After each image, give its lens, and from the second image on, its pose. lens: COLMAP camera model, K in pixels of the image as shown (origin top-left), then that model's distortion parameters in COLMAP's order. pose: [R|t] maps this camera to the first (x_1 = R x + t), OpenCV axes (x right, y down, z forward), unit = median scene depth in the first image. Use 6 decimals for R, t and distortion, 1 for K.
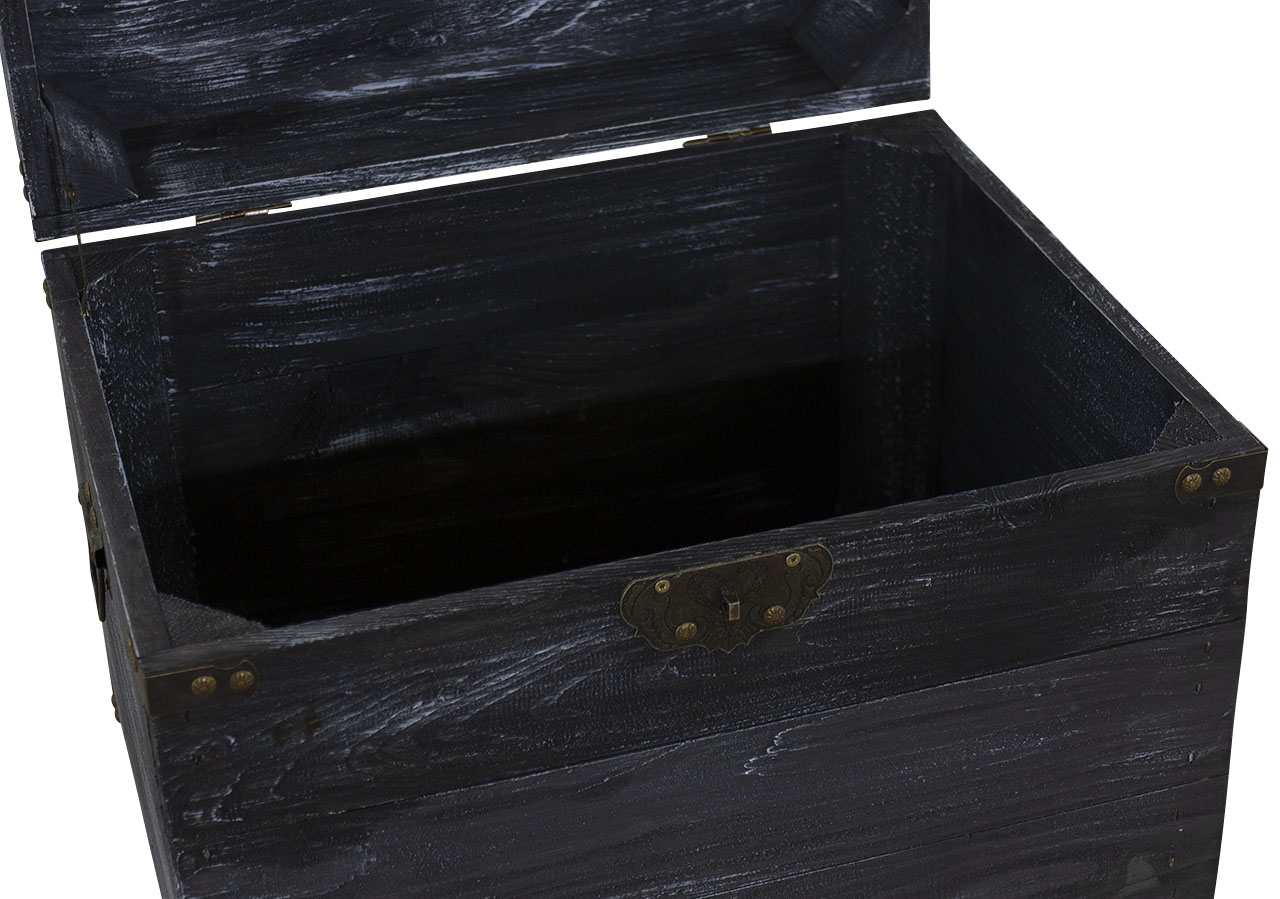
lens RADIAL K [[2625.7, 0, 681.3], [0, 2625.7, 386.3], [0, 0, 1]] dist [-0.025990, -0.162765]
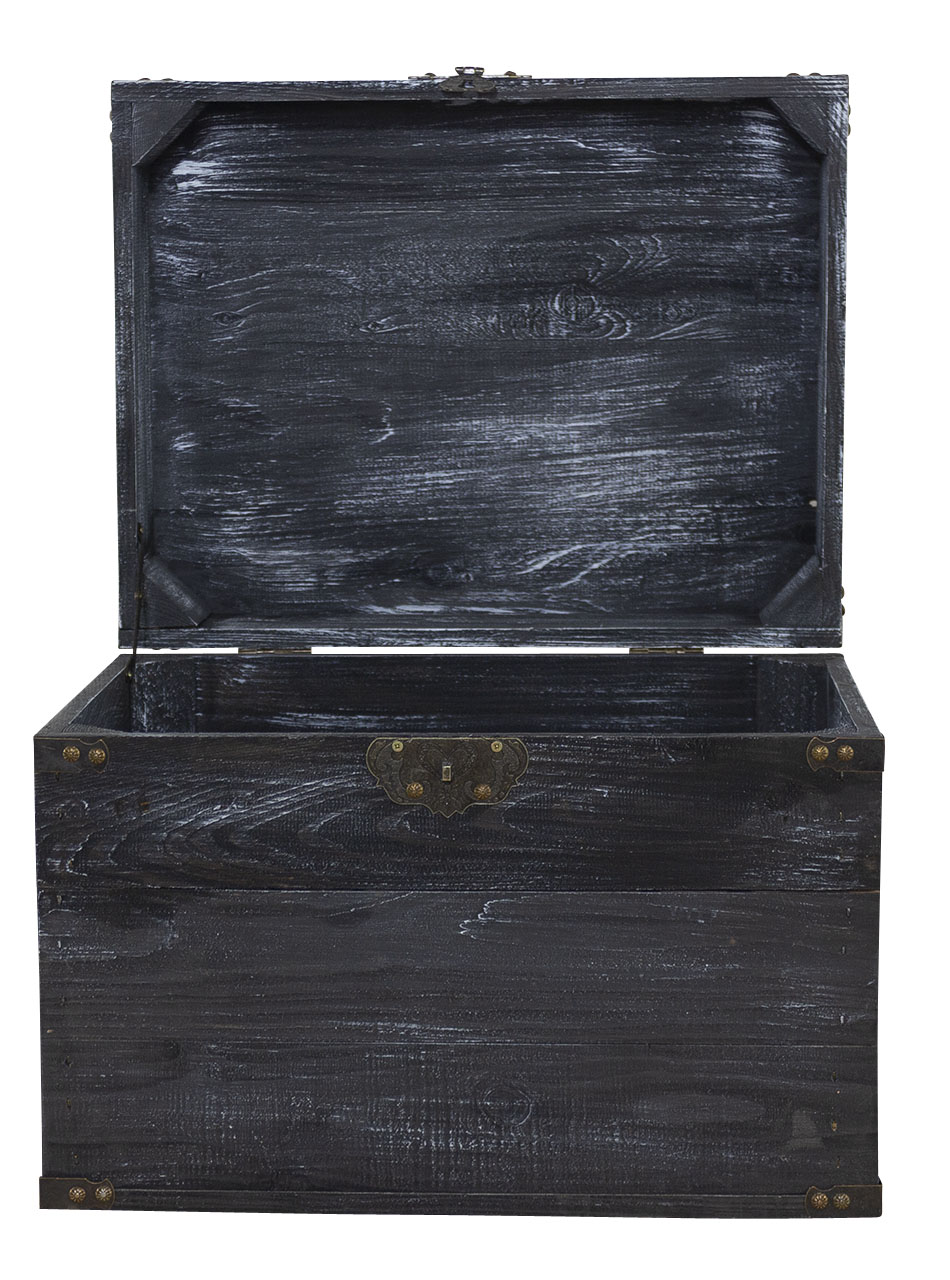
lens RADIAL K [[3629.8, 0, 474.6], [0, 3629.8, 580.4], [0, 0, 1]] dist [0.015408, -0.160182]
pose [[0.939151, 0.051460, -0.339627, 0.623905], [-0.187180, 0.905695, -0.380367, 0.660414], [0.288025, 0.420794, 0.860217, -0.631259]]
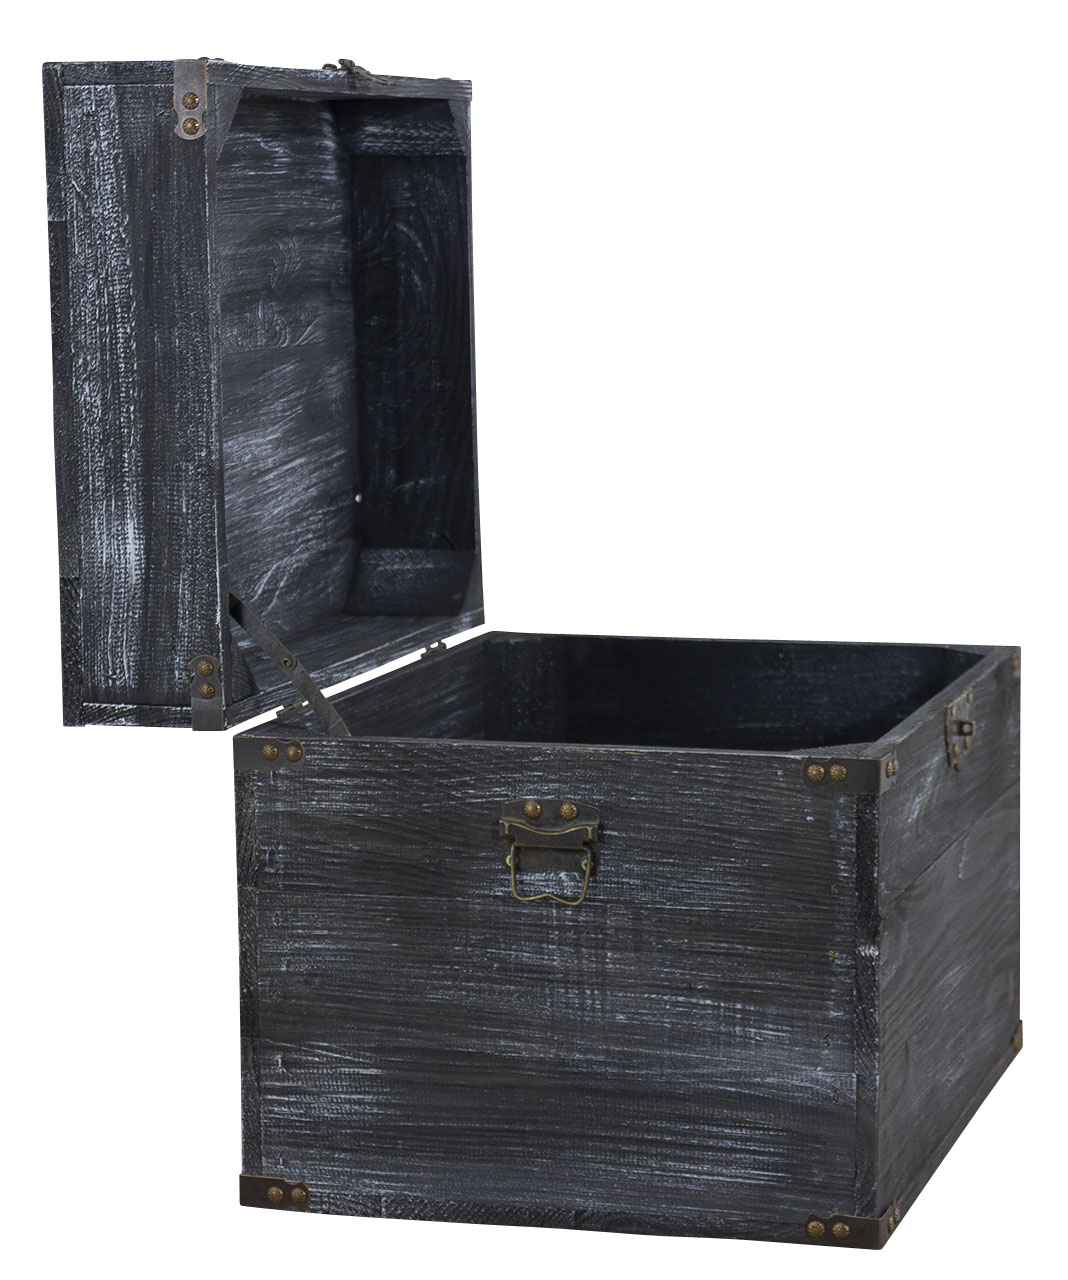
lens RADIAL K [[3522.1, 0, 534.0], [0, 3522.1, 640.0], [0, 0, 1]] dist [0.051984, 0.230322]
pose [[0.572794, -0.090467, 0.814692, -1.598740], [0.417654, 0.887412, -0.195102, 0.300343], [-0.705317, 0.452013, 0.546088, 0.054663]]
